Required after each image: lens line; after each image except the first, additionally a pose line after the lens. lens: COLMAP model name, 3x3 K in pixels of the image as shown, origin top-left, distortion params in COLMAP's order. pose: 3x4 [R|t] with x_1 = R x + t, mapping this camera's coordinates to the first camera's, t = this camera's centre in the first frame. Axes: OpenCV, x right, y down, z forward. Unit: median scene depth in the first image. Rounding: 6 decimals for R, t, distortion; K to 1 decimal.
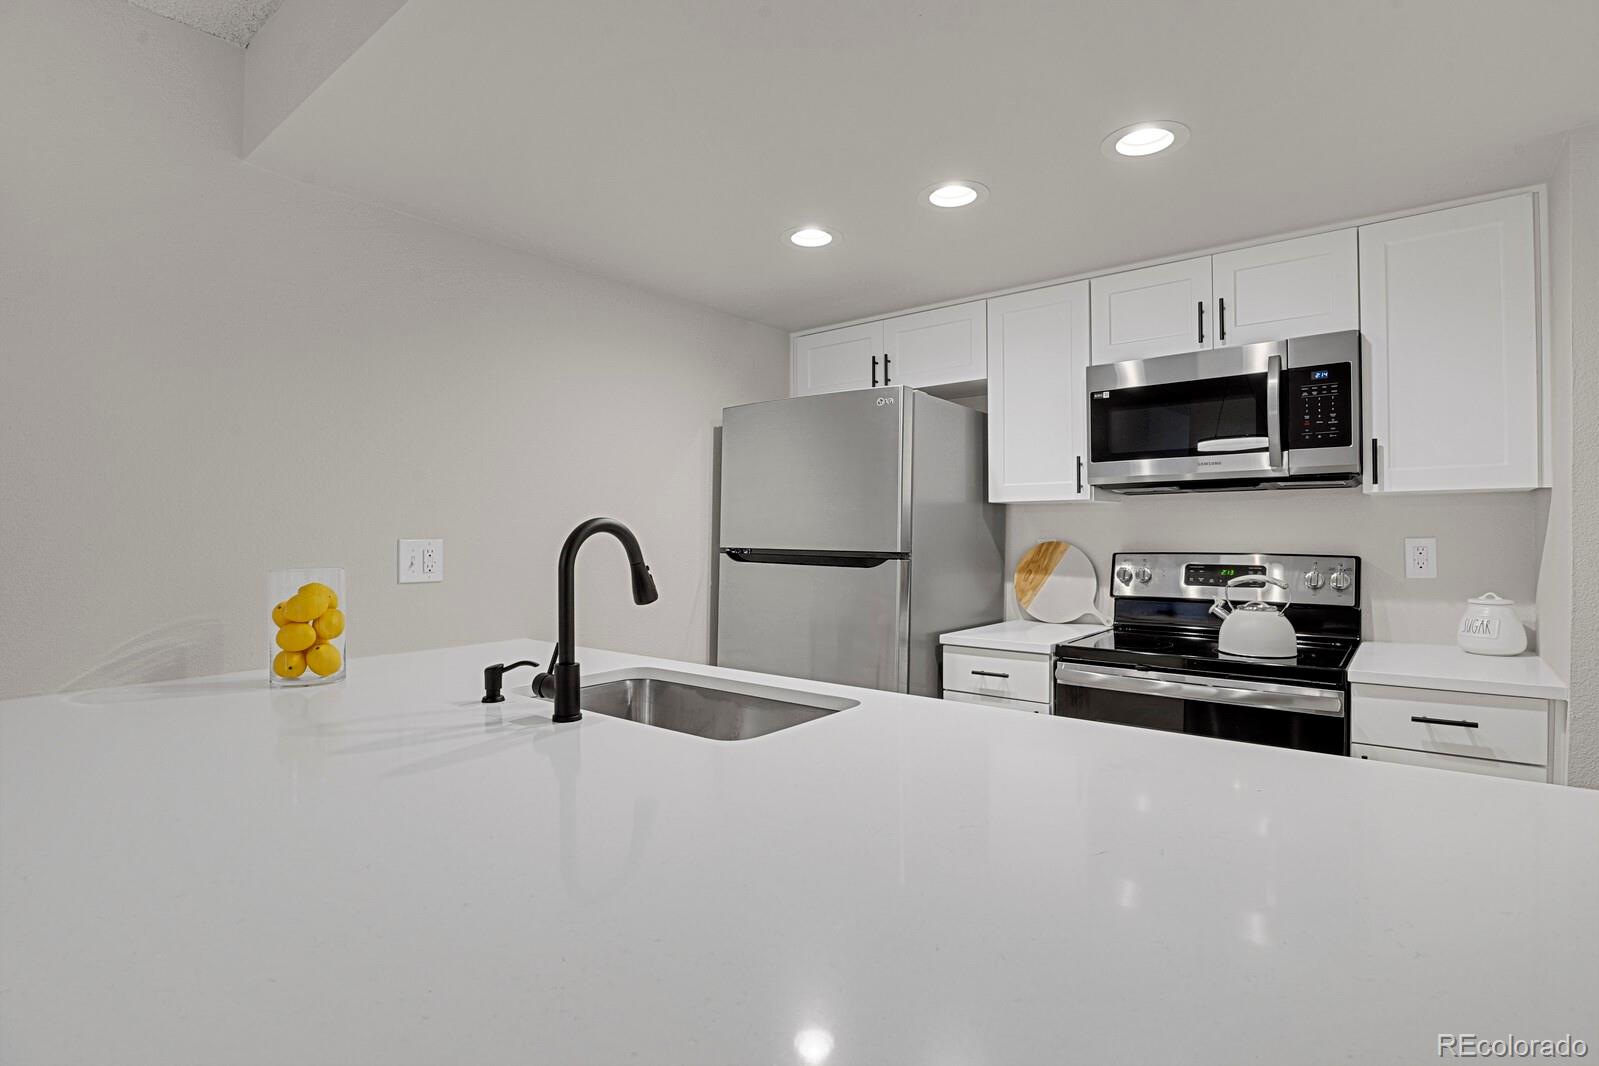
lens RADIAL K [[779.0, 0, 806.1], [0, 779.0, 535.2], [0, 0, 1]] dist [-0.026462, -0.003519]
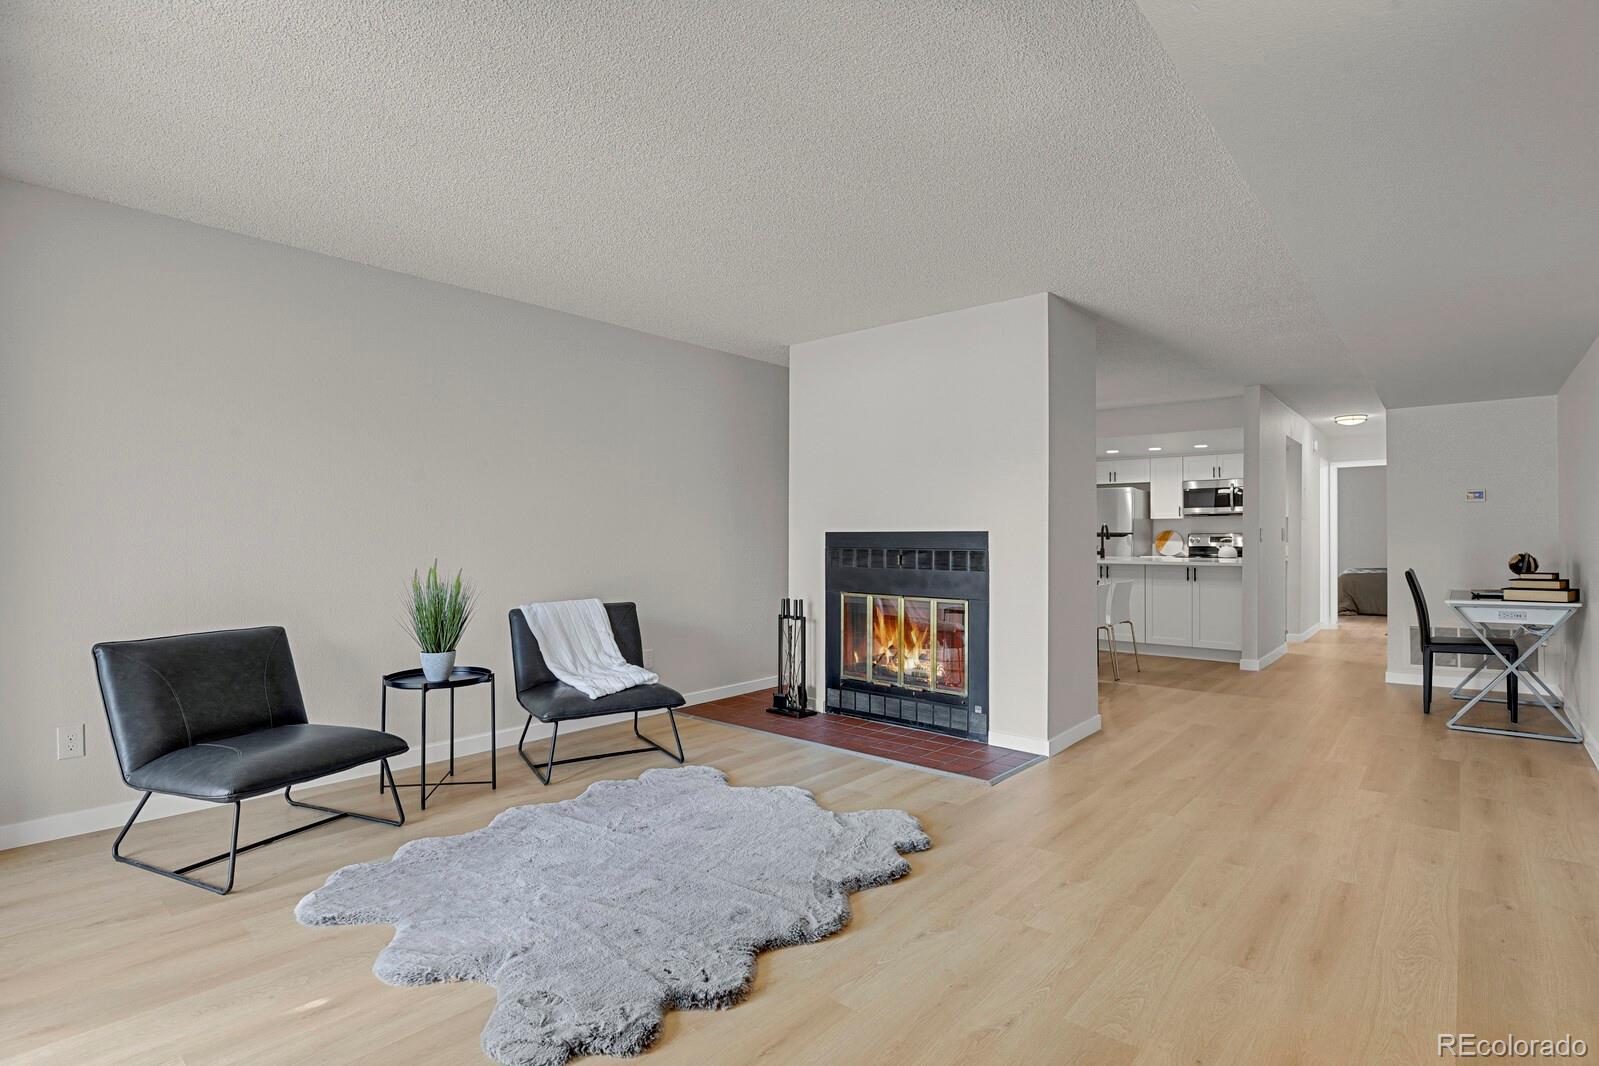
lens RADIAL K [[779.0, 0, 809.0], [0, 779.0, 537.3], [0, 0, 1]] dist [-0.026462, -0.003519]
pose [[0.999472, -0.001575, -0.032464, -1.319849], [0.001511, 0.999997, -0.001983, 0.049090], [0.032467, 0.001933, 0.999471, -2.788702]]
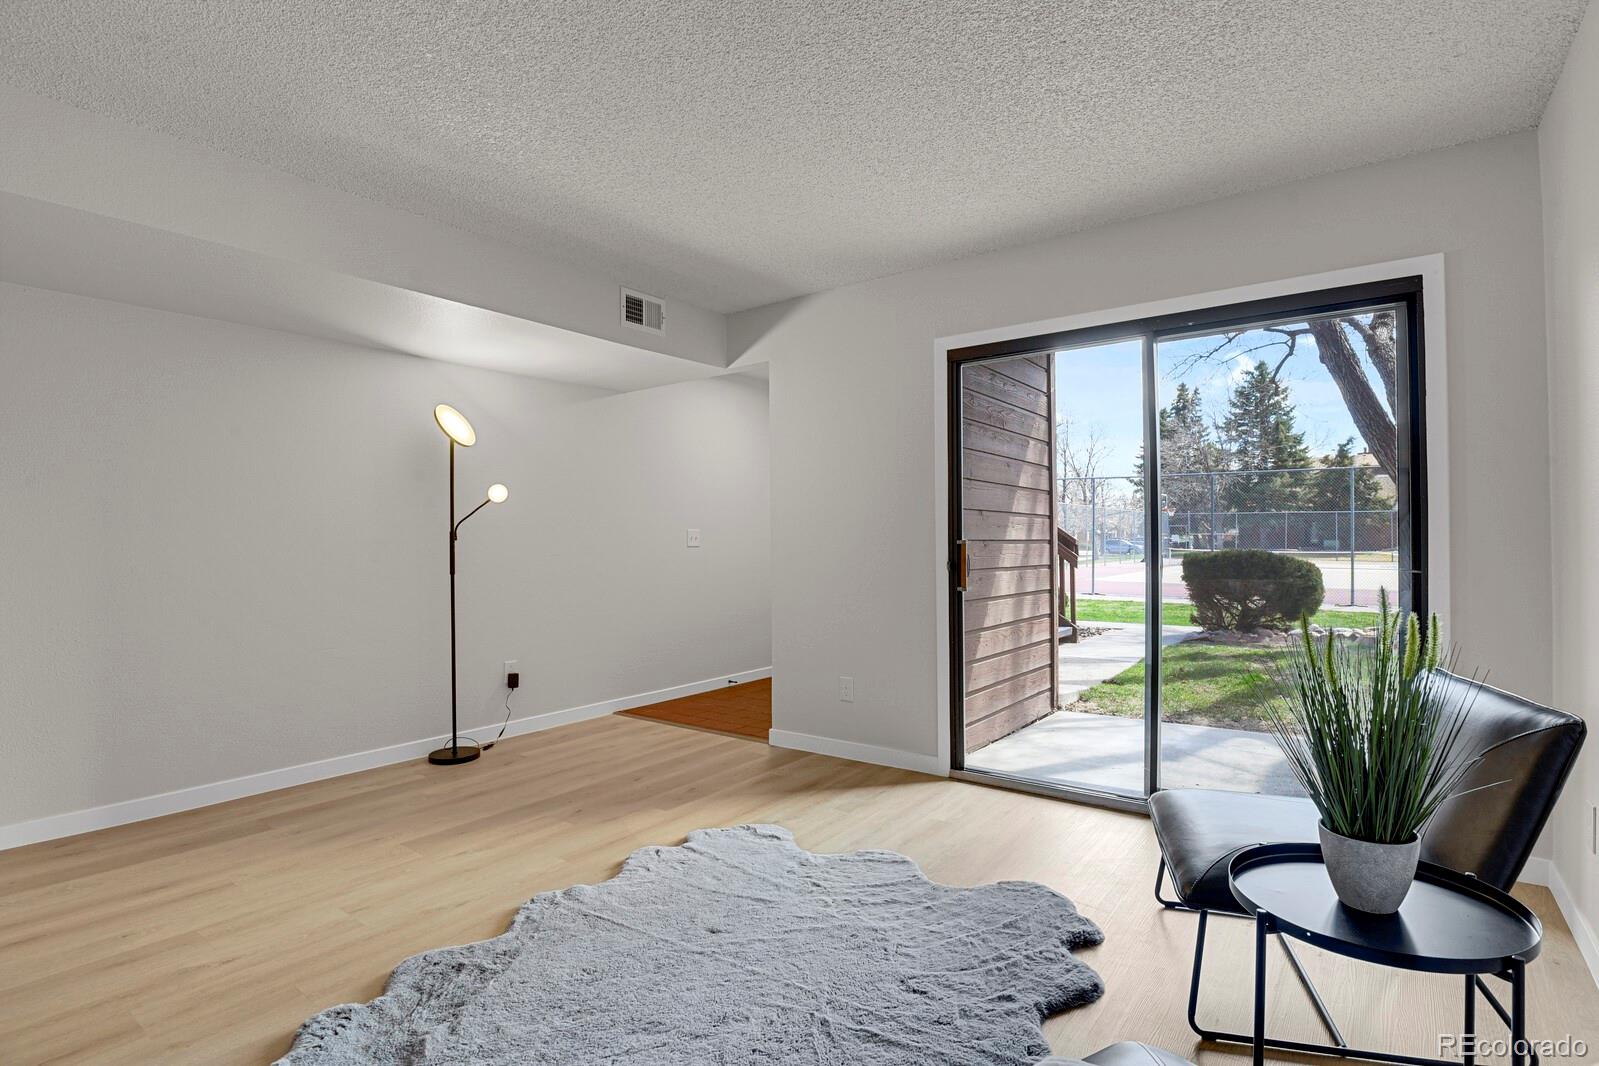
lens RADIAL K [[779.0, 0, 810.3], [0, 779.0, 537.8], [0, 0, 1]] dist [-0.026462, -0.003519]
pose [[-0.999359, 0.006148, -0.035272, -1.629947], [0.006211, 0.999979, -0.001684, 0.045406], [0.035261, -0.001902, -0.999376, -0.912765]]
